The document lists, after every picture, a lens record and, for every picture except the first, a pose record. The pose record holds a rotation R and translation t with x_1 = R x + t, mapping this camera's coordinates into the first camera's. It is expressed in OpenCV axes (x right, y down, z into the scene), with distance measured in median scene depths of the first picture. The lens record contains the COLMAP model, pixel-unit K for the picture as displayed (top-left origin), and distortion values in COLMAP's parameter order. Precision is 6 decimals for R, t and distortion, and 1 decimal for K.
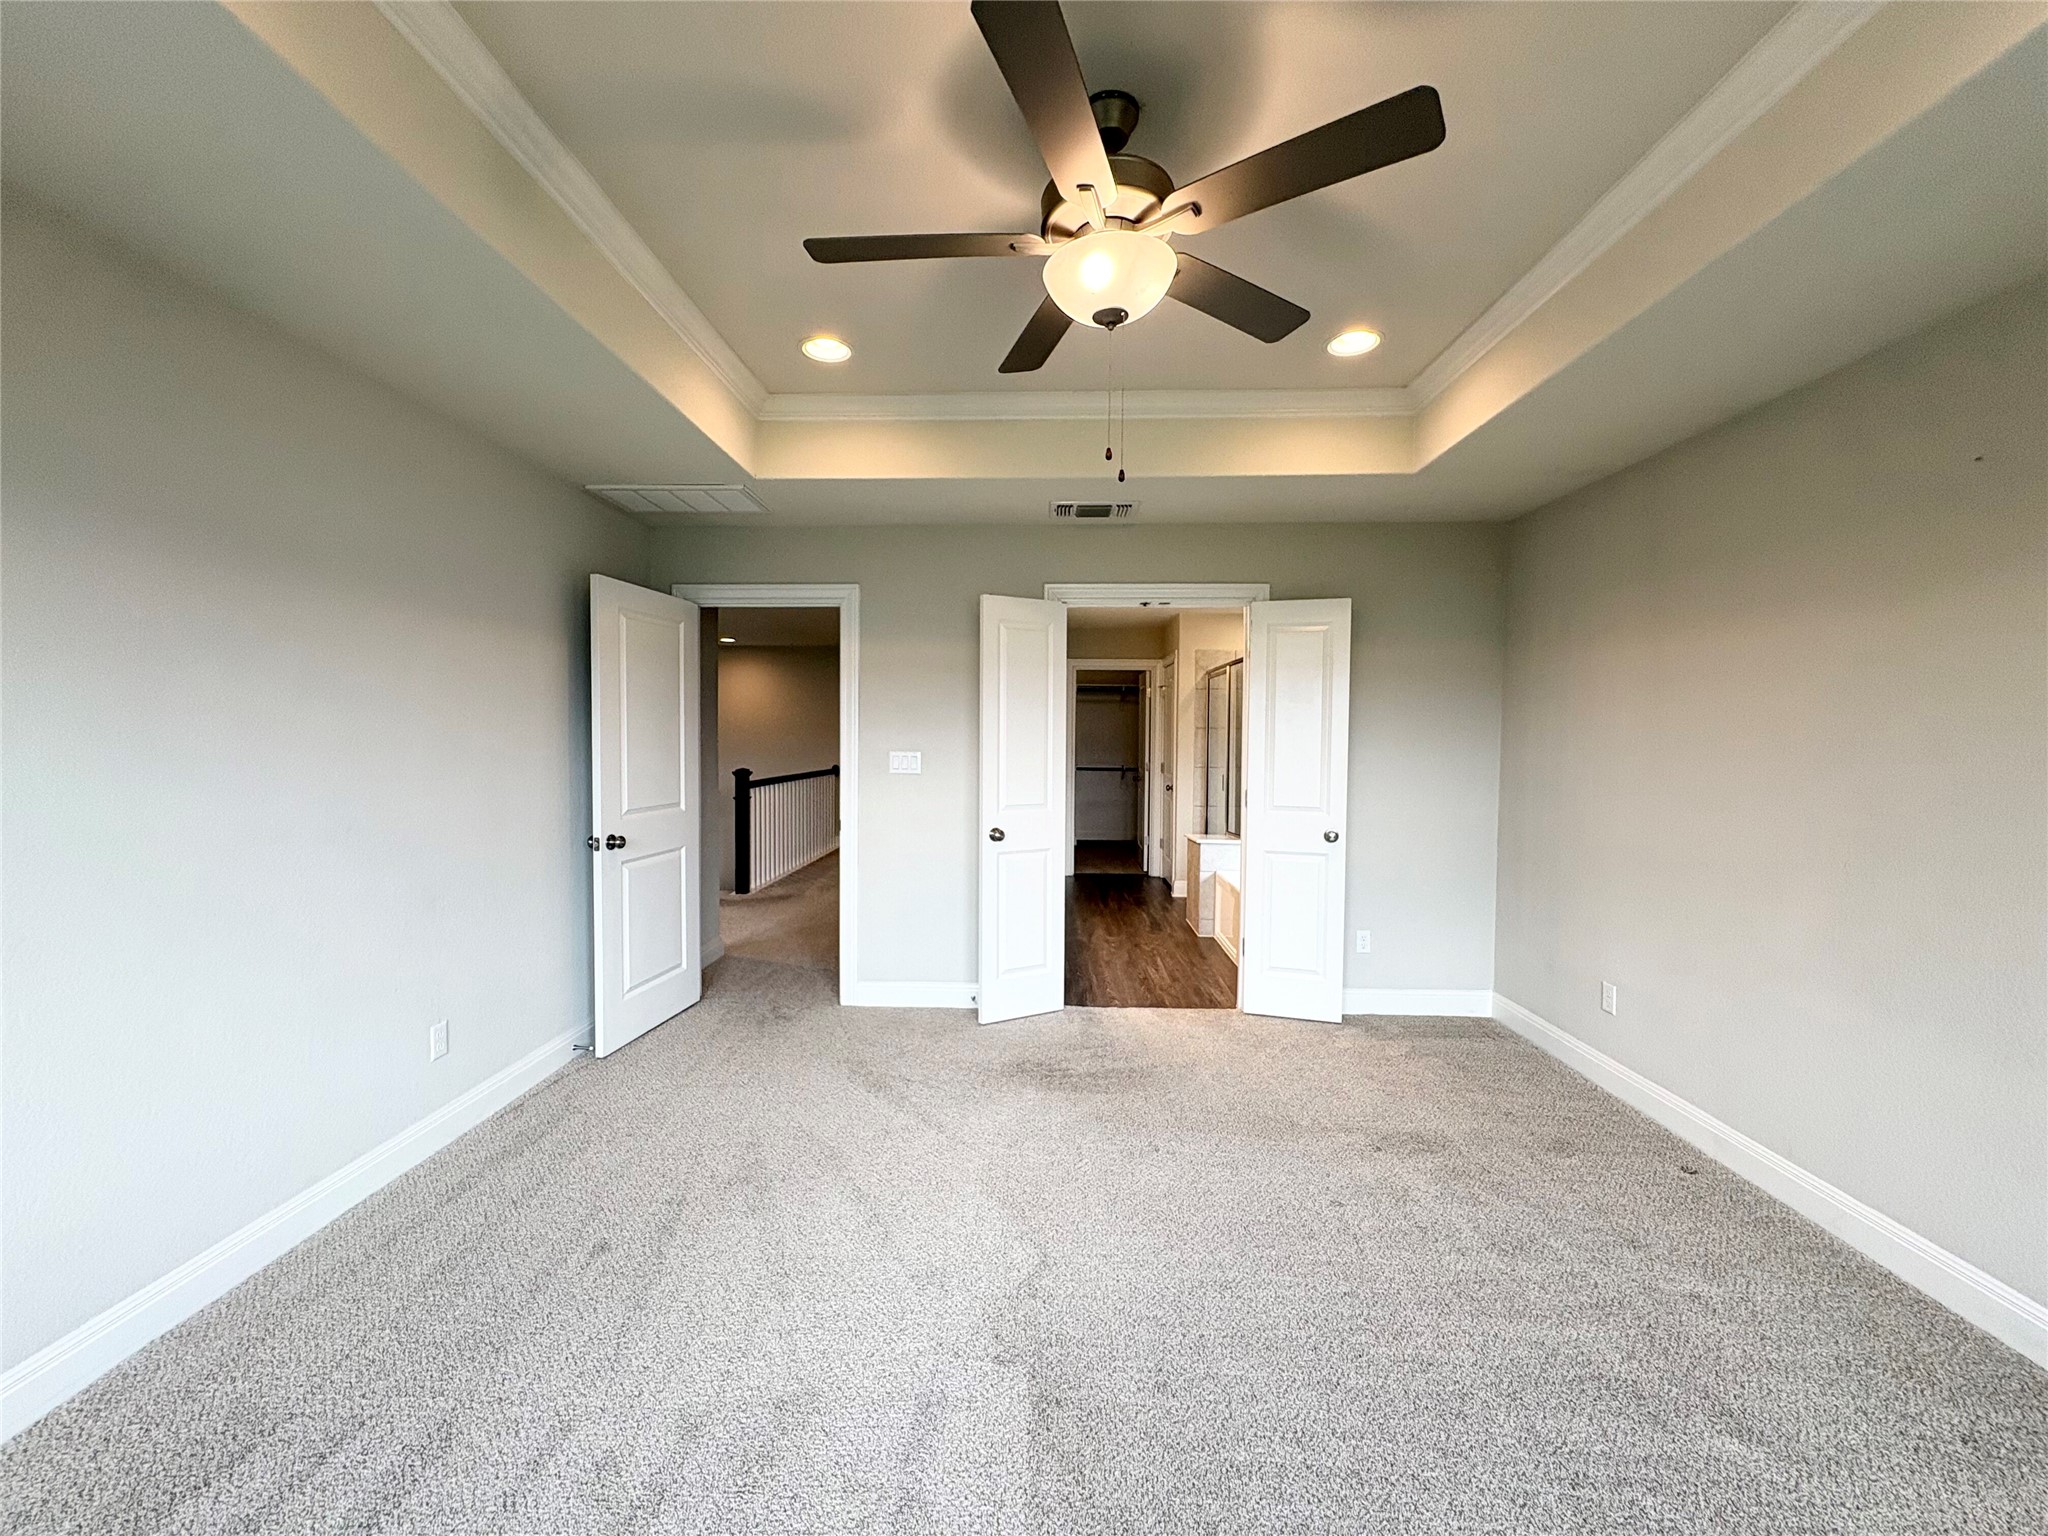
lens RADIAL K [[816.5, 0, 1020.7], [0, 816.5, 764.5], [0, 0, 1]] dist [-0.000108, -0.000023]
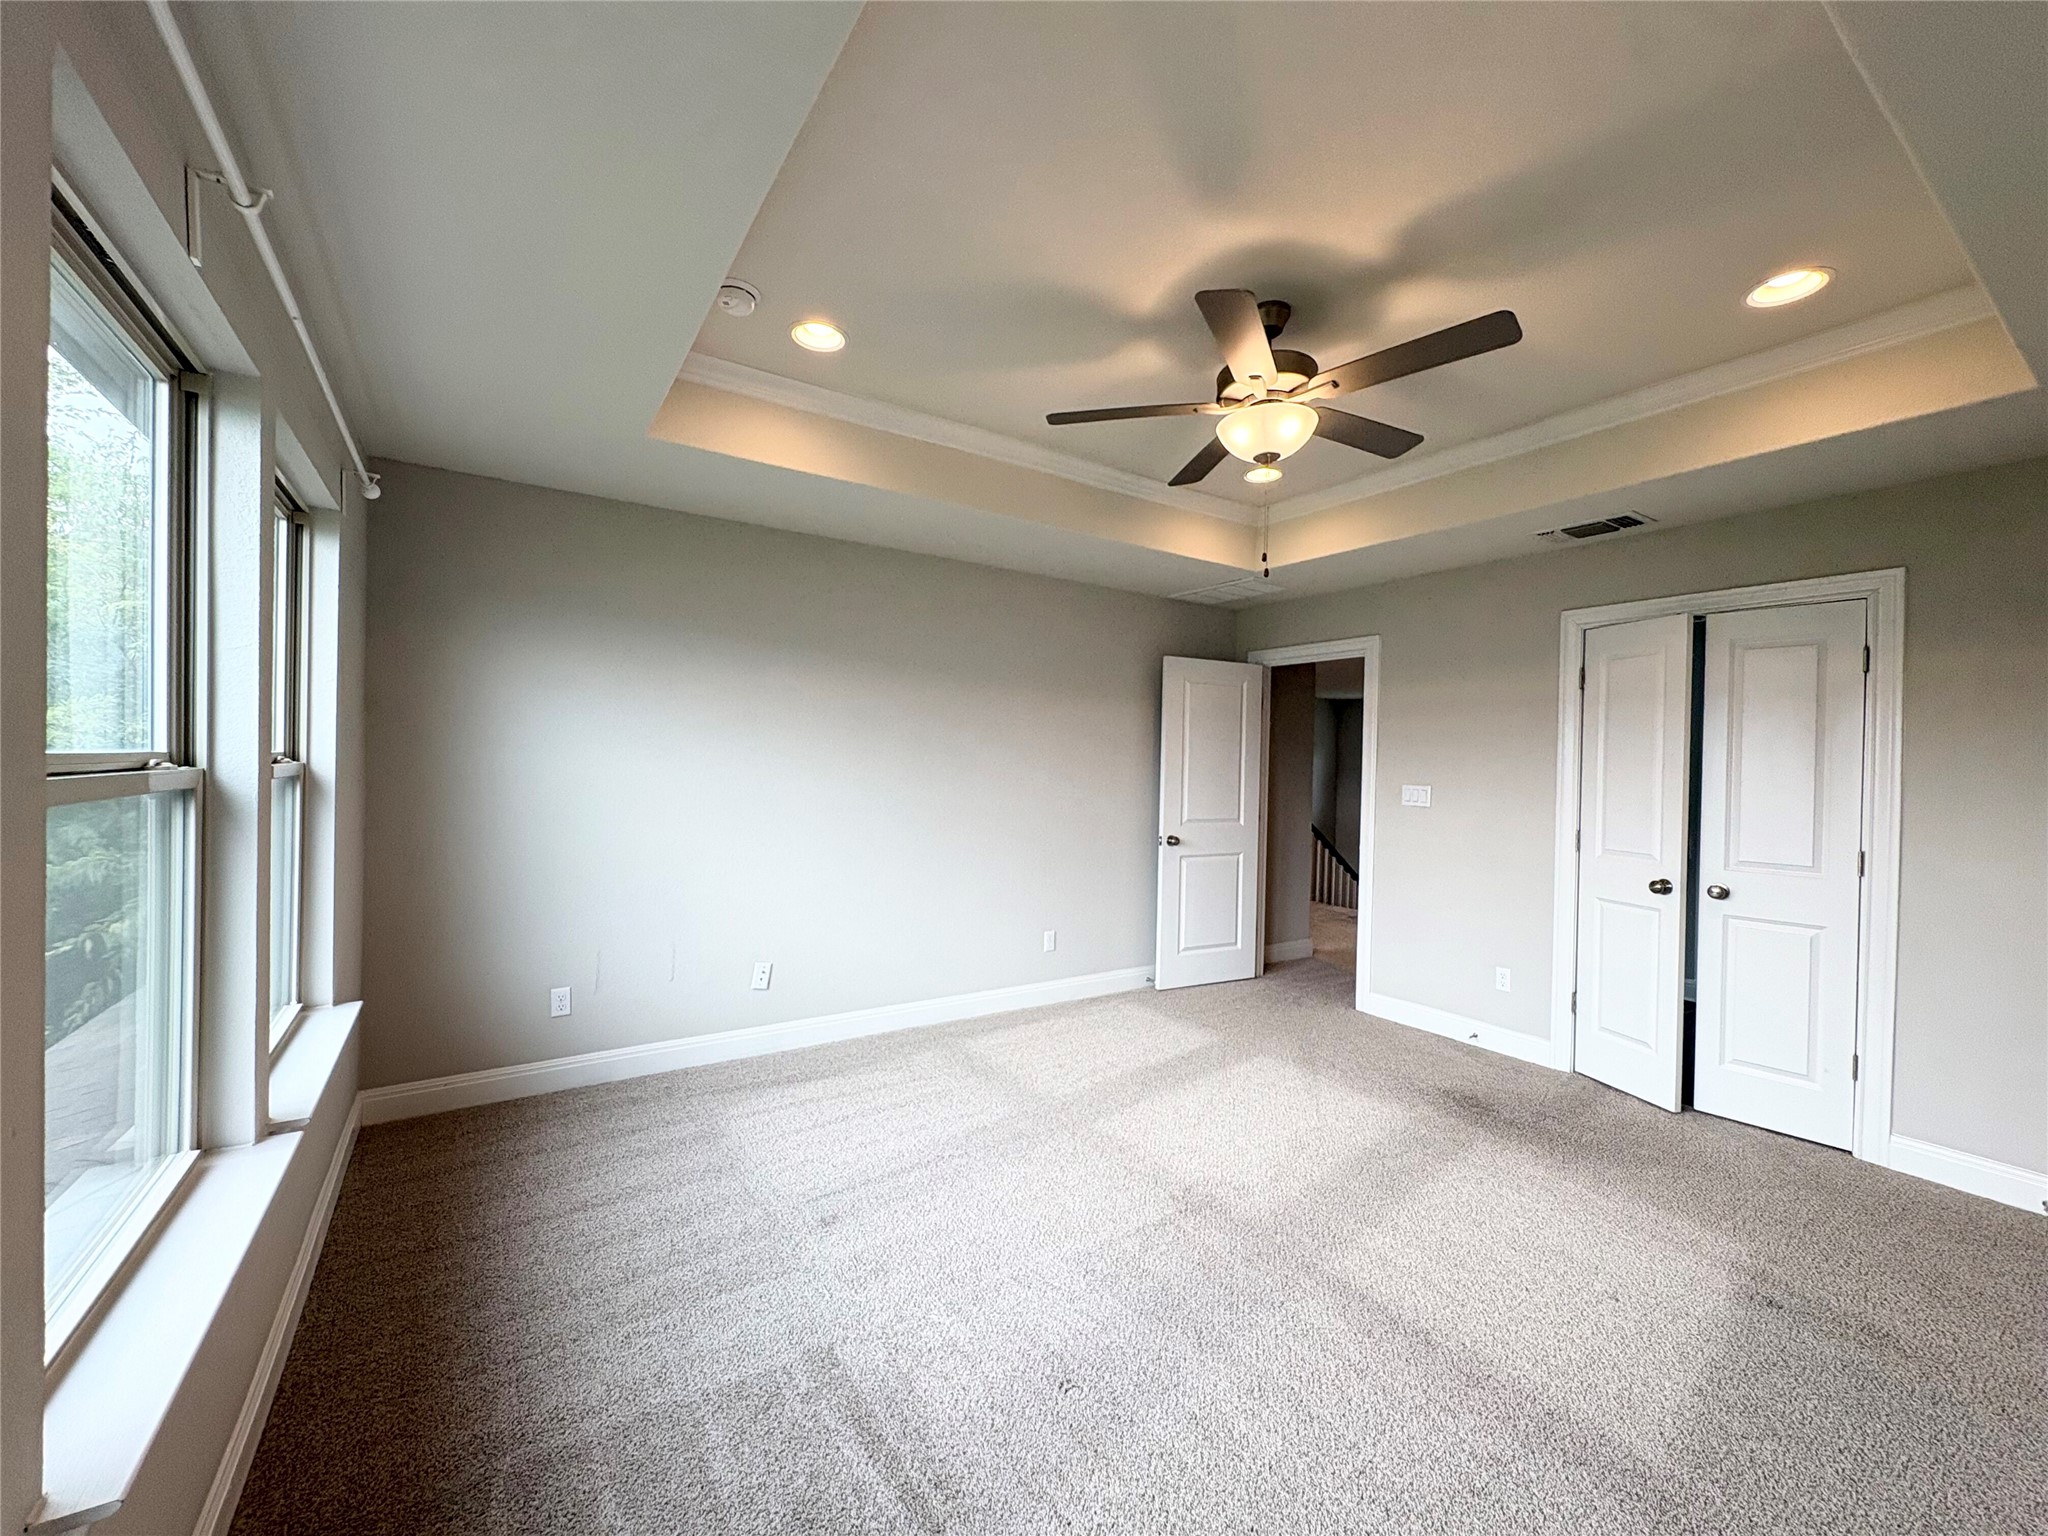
lens RADIAL K [[816.5, 0, 1020.7], [0, 816.5, 764.5], [0, 0, 1]] dist [-0.000108, -0.000023]
pose [[0.577679, 0.008533, -0.816219, 0.516549], [-0.049137, 0.998495, -0.024338, 0.009493], [0.814784, 0.054167, 0.577229, -0.048526]]
